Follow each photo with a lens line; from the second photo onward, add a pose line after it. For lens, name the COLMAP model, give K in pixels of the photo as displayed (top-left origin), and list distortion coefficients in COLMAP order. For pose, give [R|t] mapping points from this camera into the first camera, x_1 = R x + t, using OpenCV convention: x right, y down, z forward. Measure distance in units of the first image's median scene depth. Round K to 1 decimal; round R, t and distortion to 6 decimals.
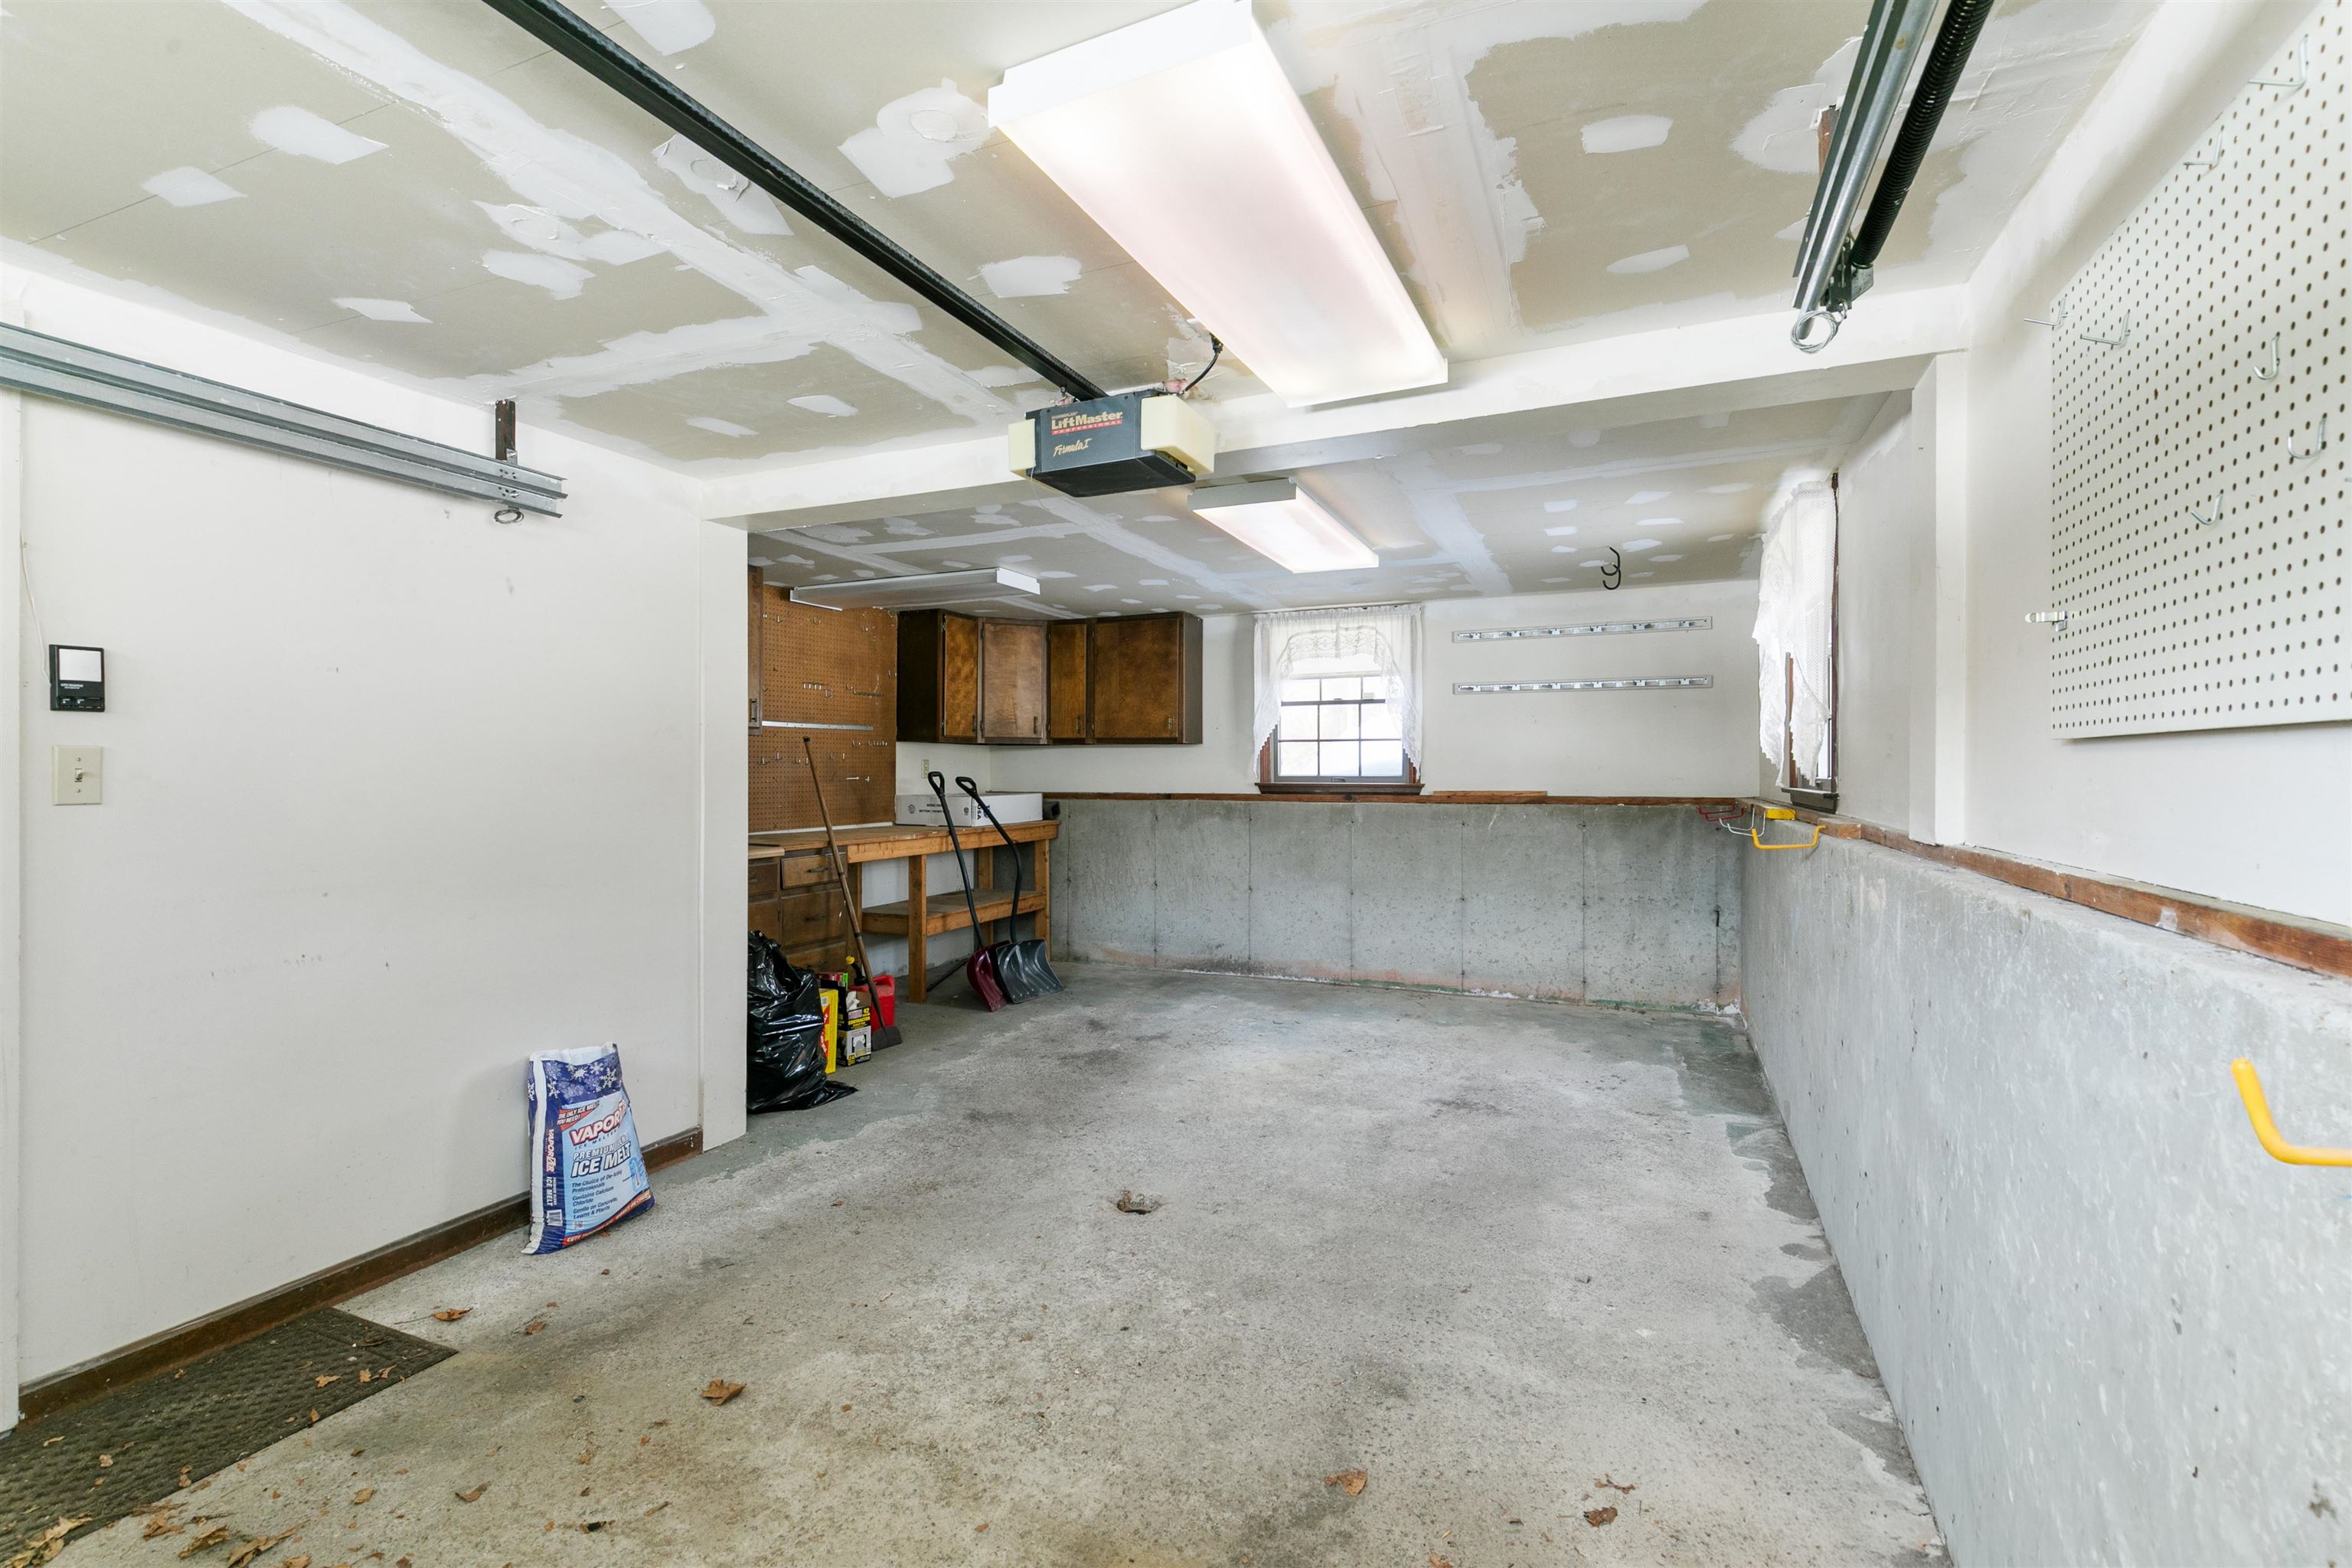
lens RADIAL K [[1058.8, 0, 1174.6], [0, 1058.8, 773.5], [0, 0, 1]] dist [0.009434, -0.001289]
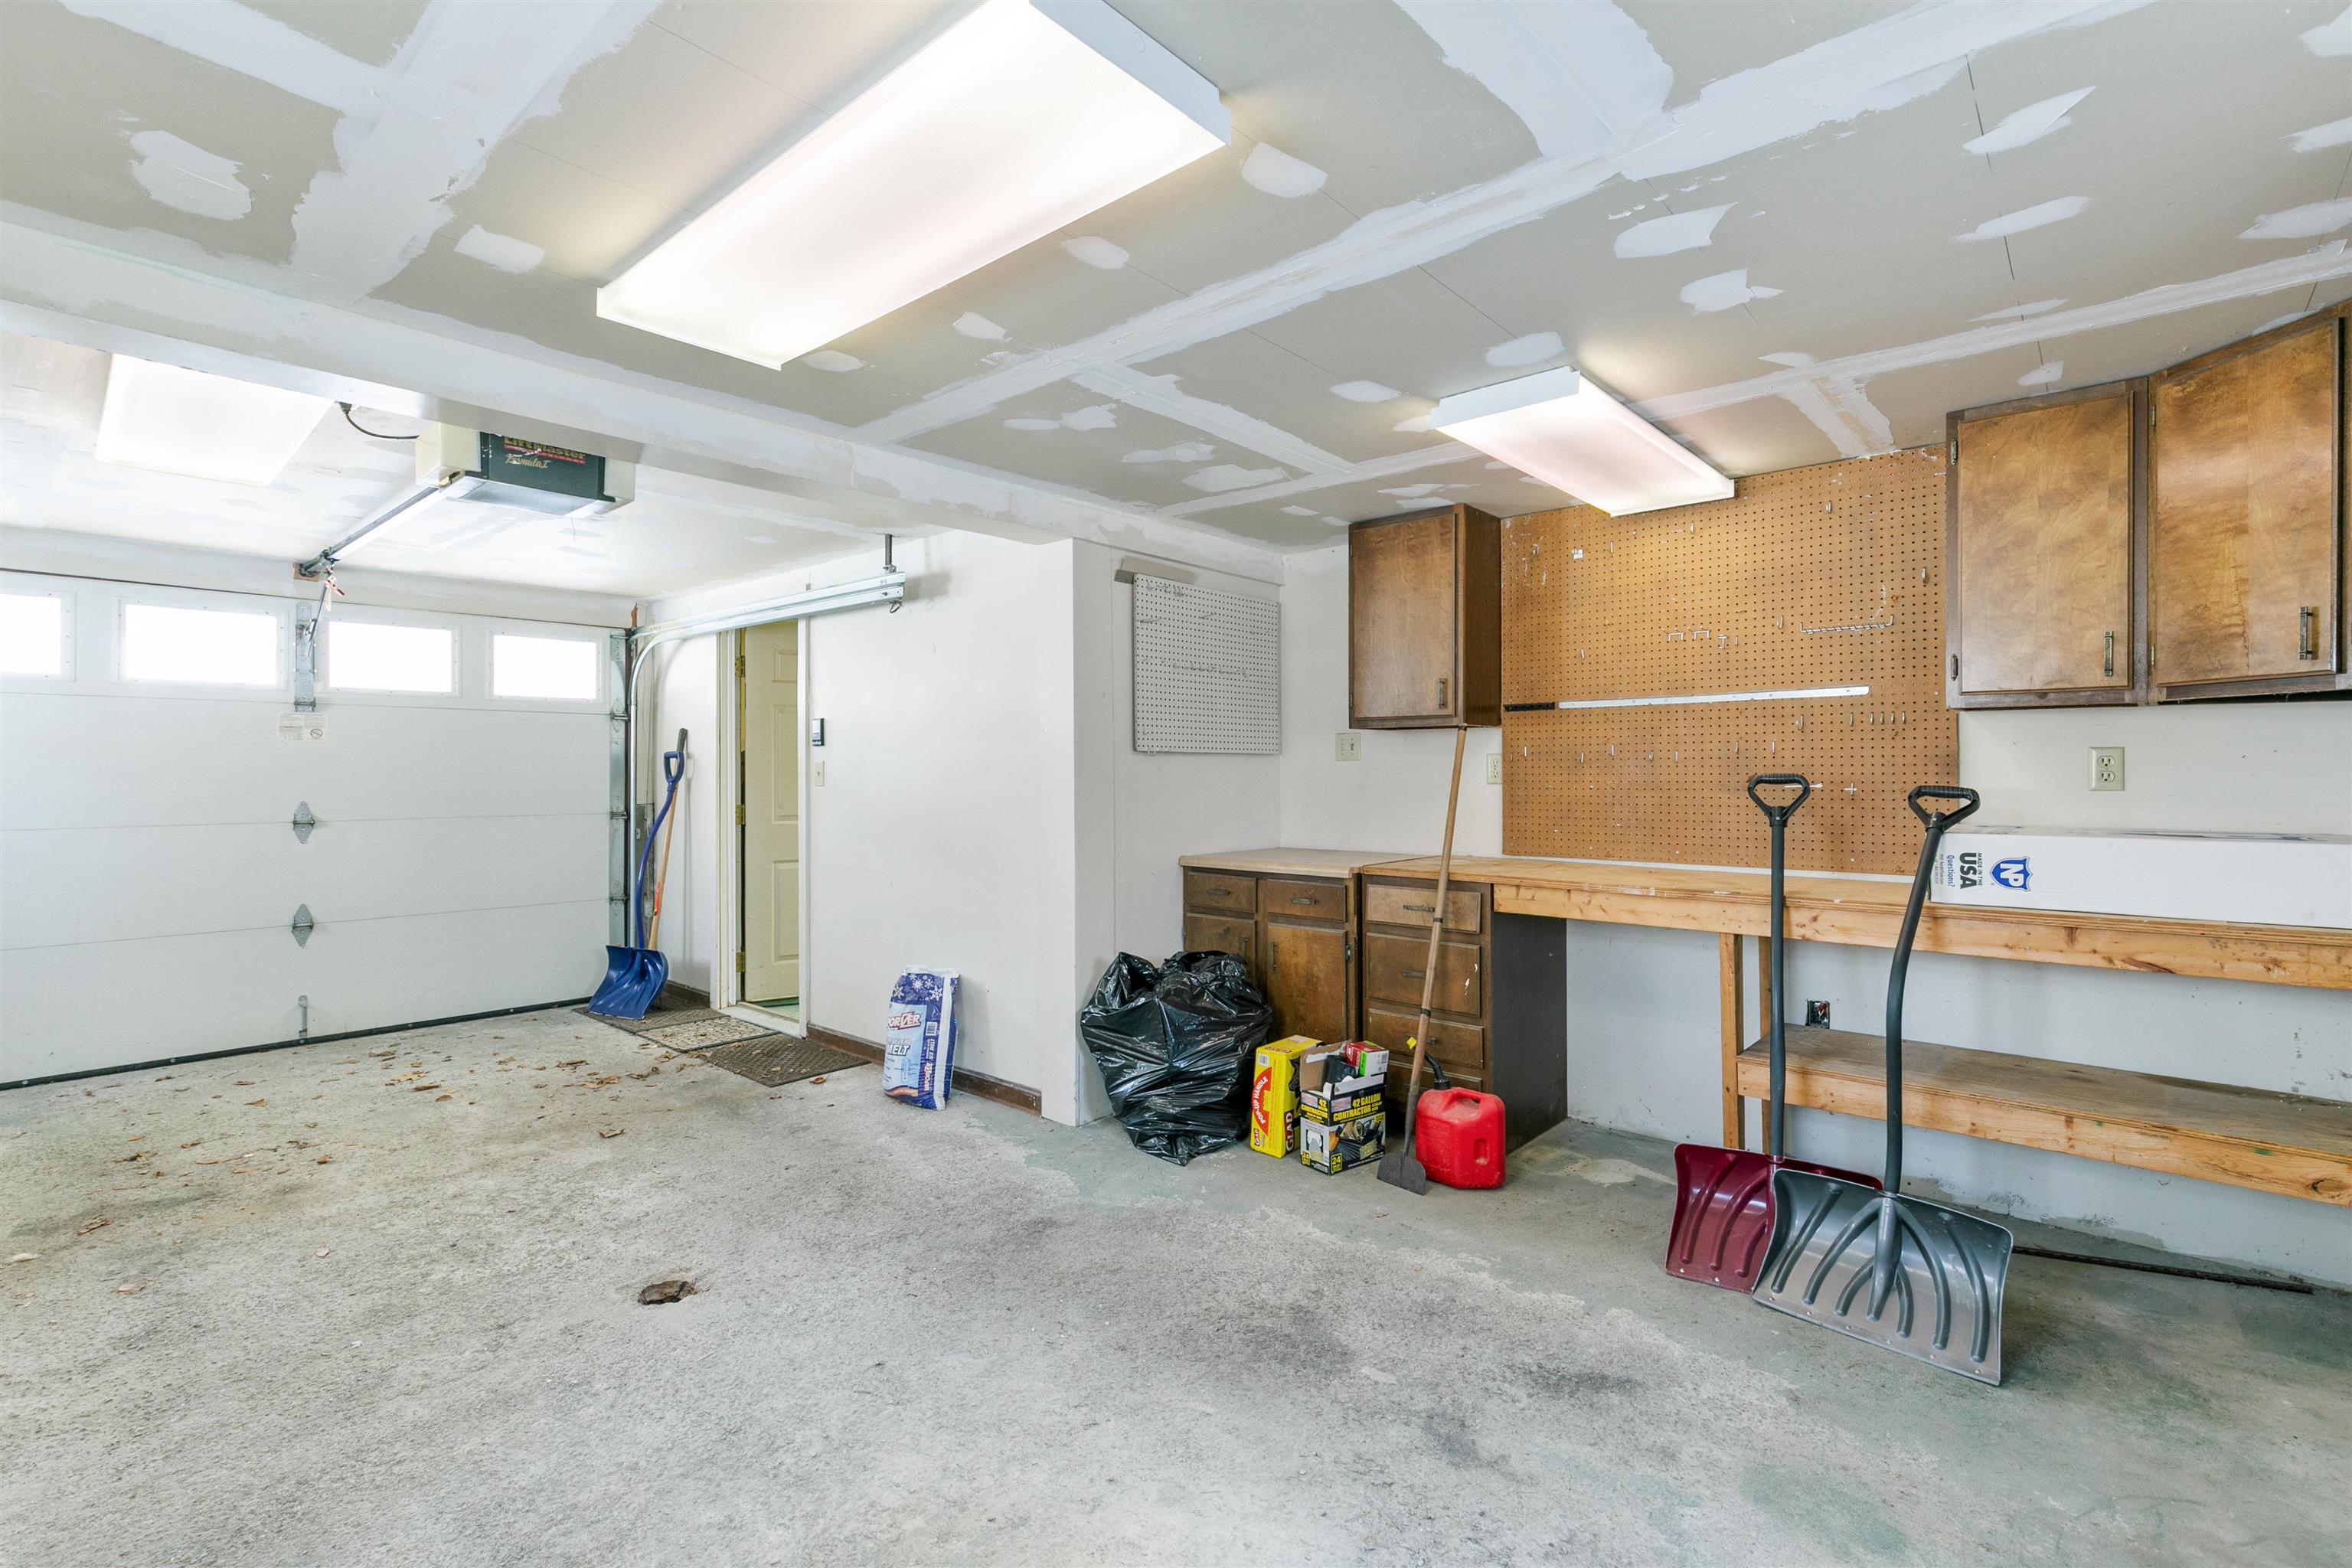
lens RADIAL K [[1058.8, 0, 1132.9], [0, 1058.8, 771.2], [0, 0, 1]] dist [0.009434, -0.001289]
pose [[-0.324163, 0.002367, -0.945998, 0.599703], [-0.002434, 0.999991, 0.003336, -0.008482], [0.945998, 0.003384, -0.324154, 1.519838]]
